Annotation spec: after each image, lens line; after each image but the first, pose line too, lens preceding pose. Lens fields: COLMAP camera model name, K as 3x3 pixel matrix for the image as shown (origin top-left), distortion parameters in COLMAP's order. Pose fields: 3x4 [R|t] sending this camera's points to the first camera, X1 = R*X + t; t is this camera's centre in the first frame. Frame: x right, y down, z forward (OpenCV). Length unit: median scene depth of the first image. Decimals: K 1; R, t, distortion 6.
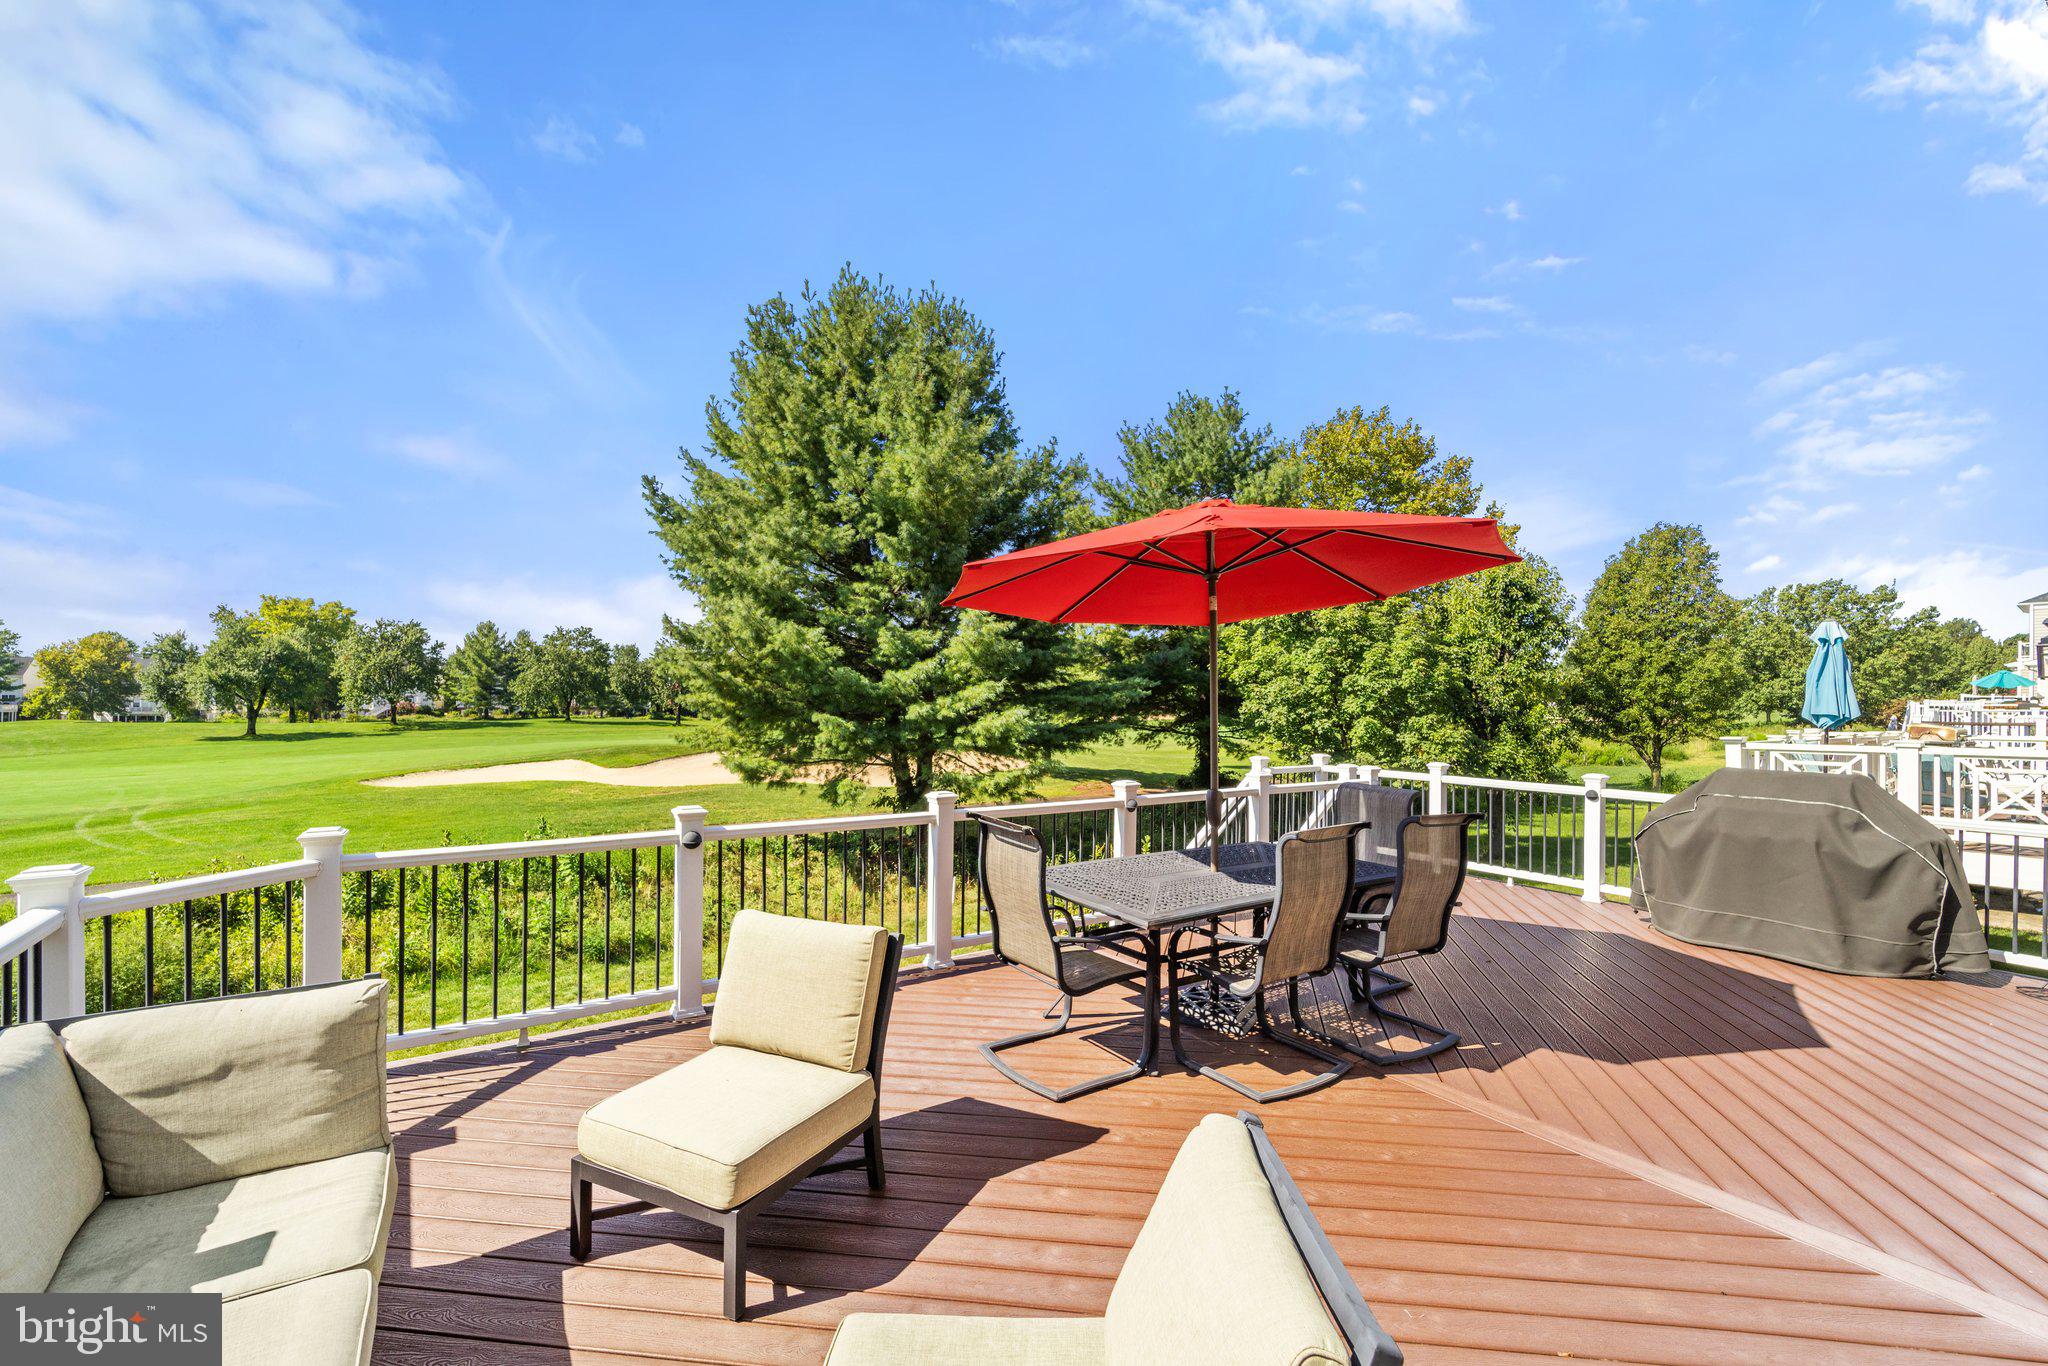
lens RADIAL K [[909.4, 0, 985.6], [0, 909.4, 699.3], [0, 0, 1]] dist [0.000404, -0.012099]
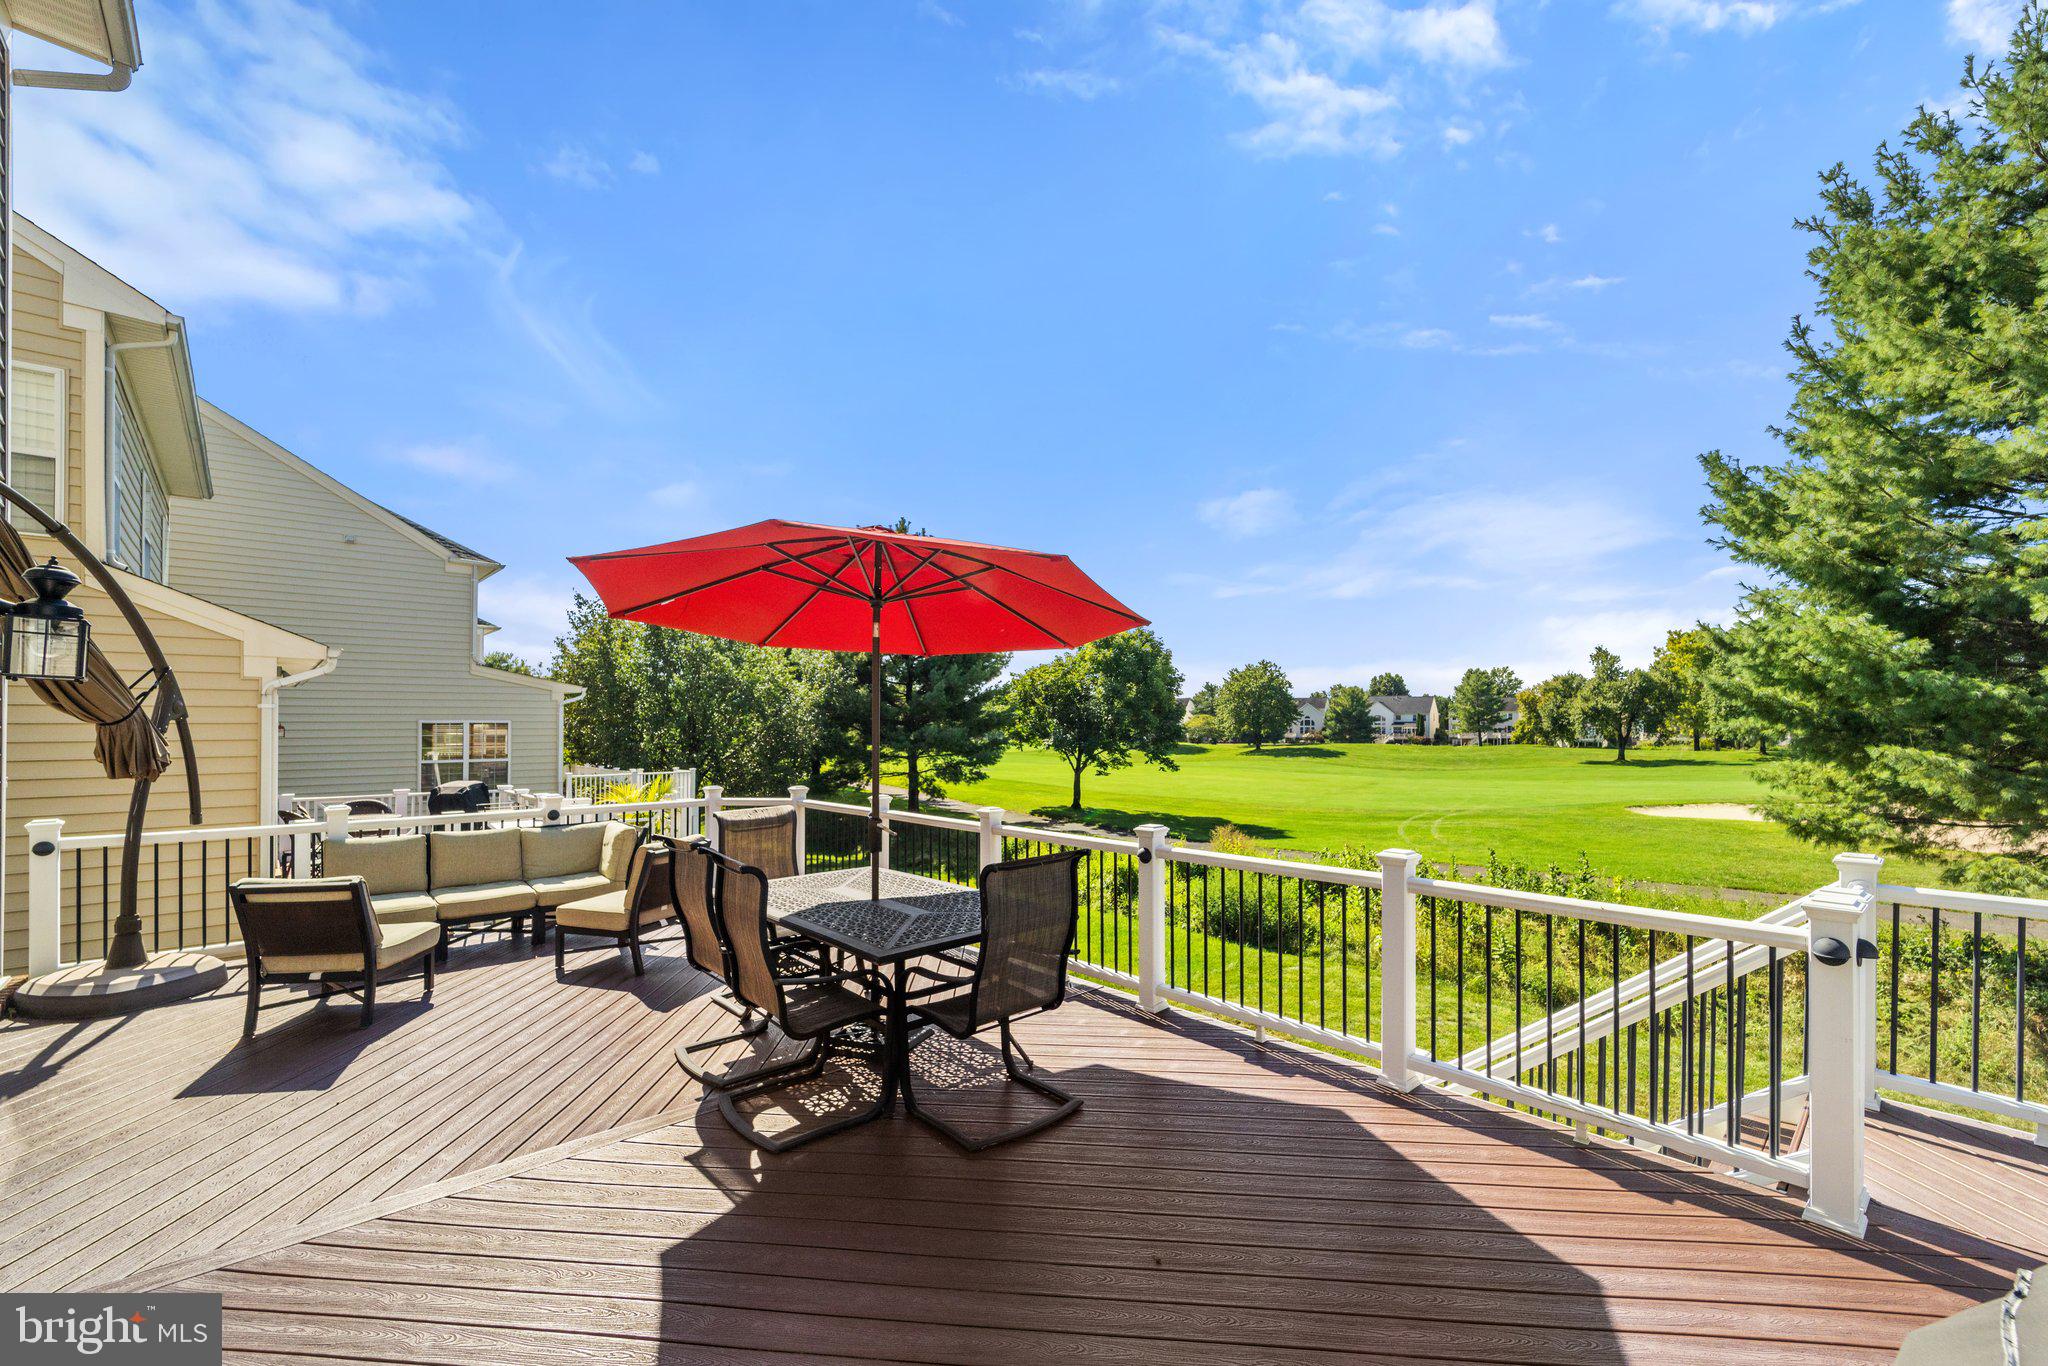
lens RADIAL K [[837.2, 0, 987.7], [0, 837.2, 684.3], [0, 0, 1]] dist [0.002499, 0.000007]
pose [[0.113657, -0.057681, -0.991844, 0.303494], [0.005749, 0.998335, -0.057400, 0.002550], [0.993503, 0.000821, 0.113799, 0.259681]]
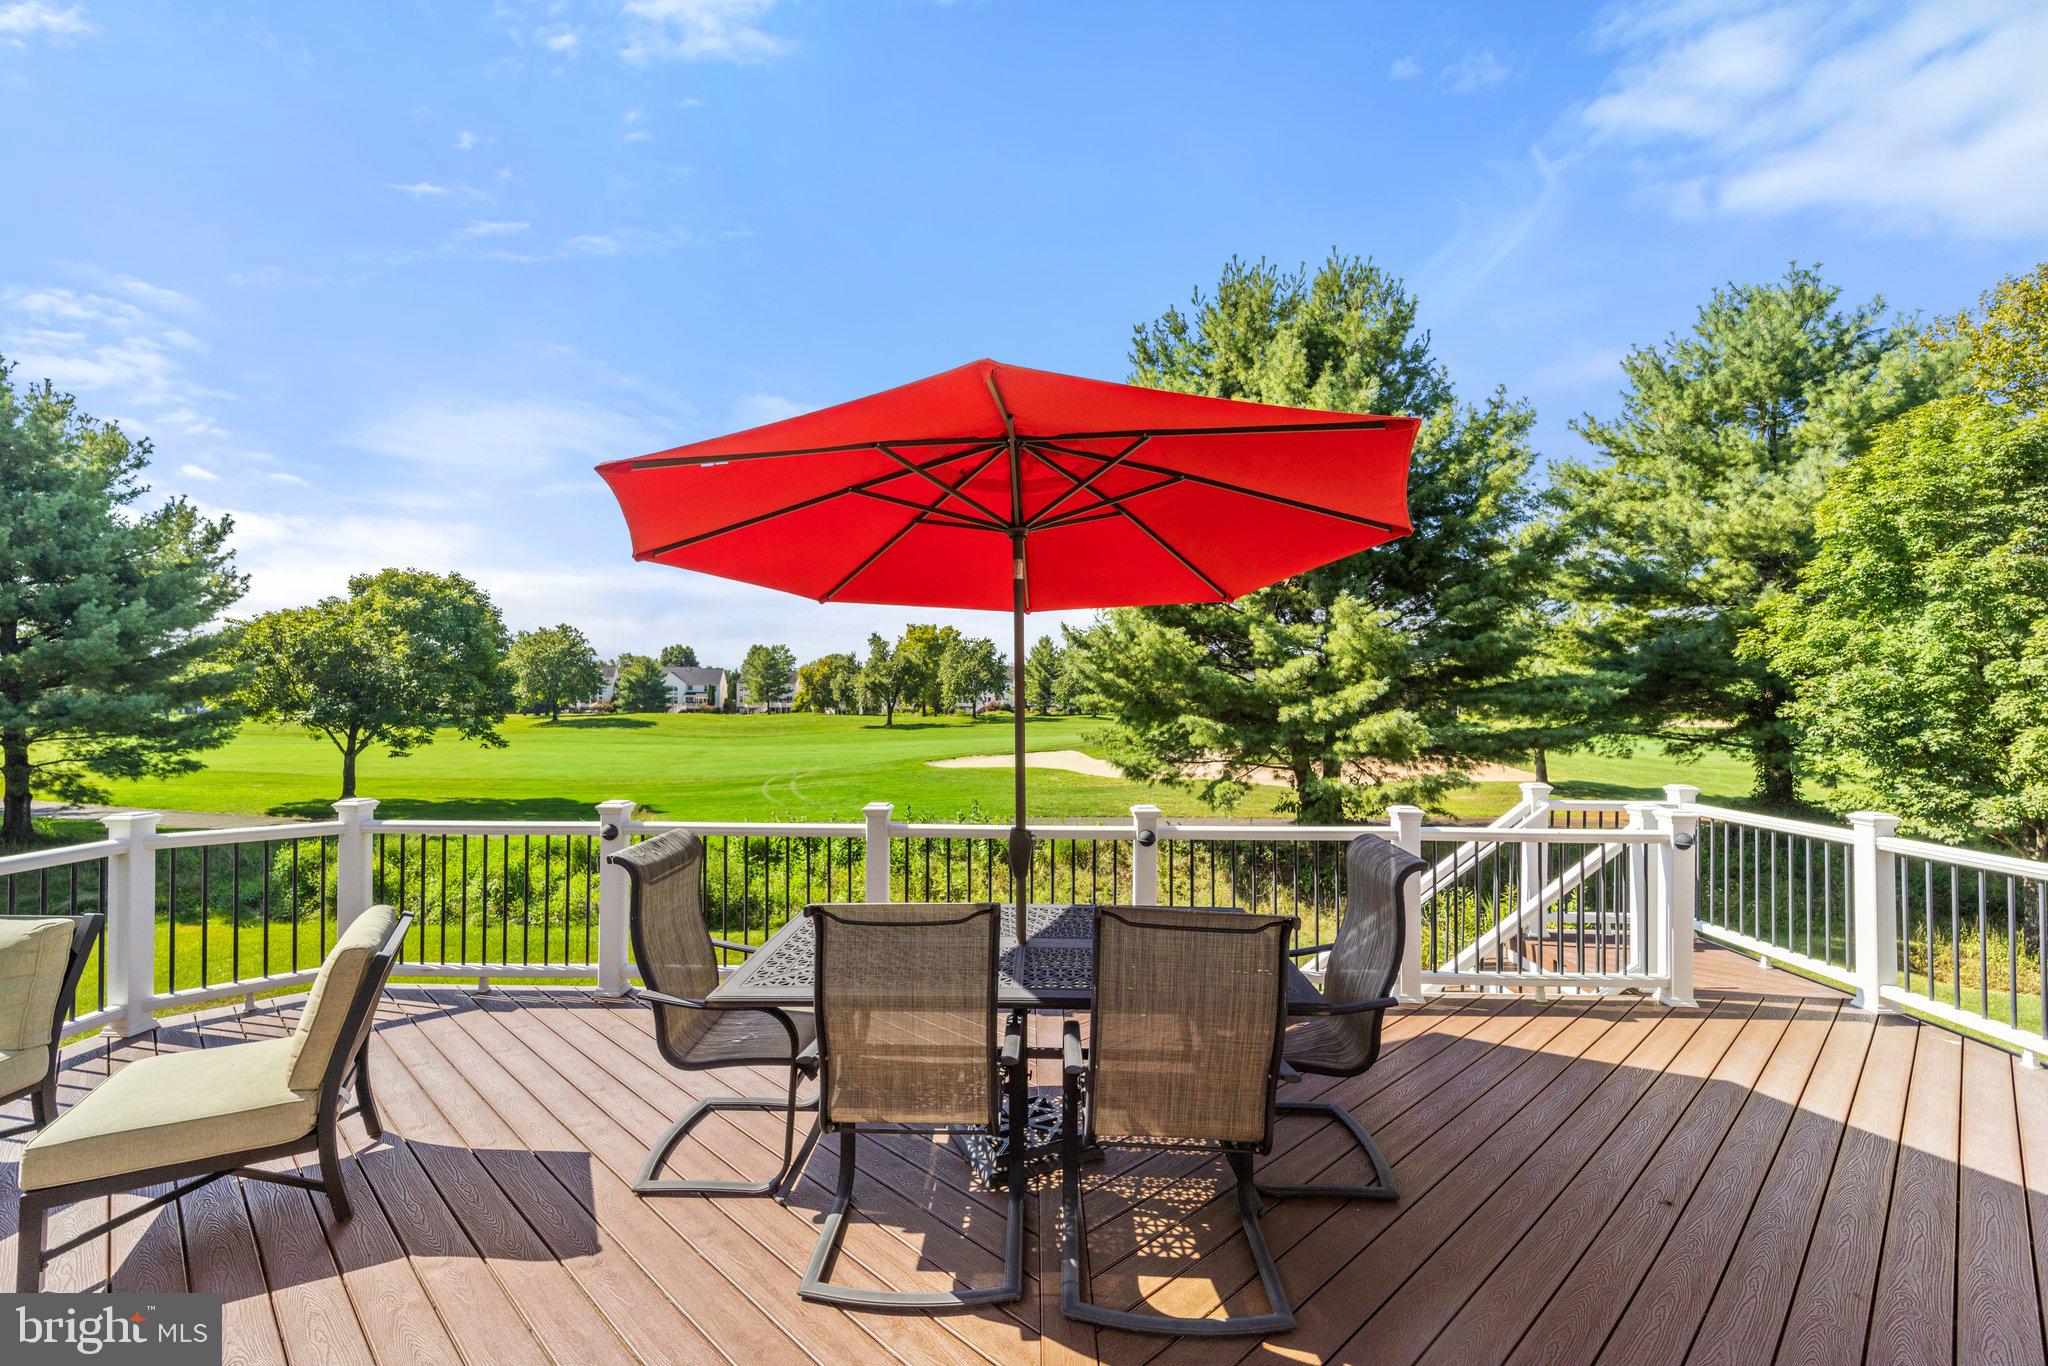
lens RADIAL K [[837.2, 0, 987.7], [0, 837.2, 684.3], [0, 0, 1]] dist [0.002499, 0.000007]
pose [[0.809549, -0.011830, -0.586933, 0.158614], [0.002008, 0.999847, -0.017383, -0.000765], [0.587049, 0.012894, 0.809449, 0.113899]]
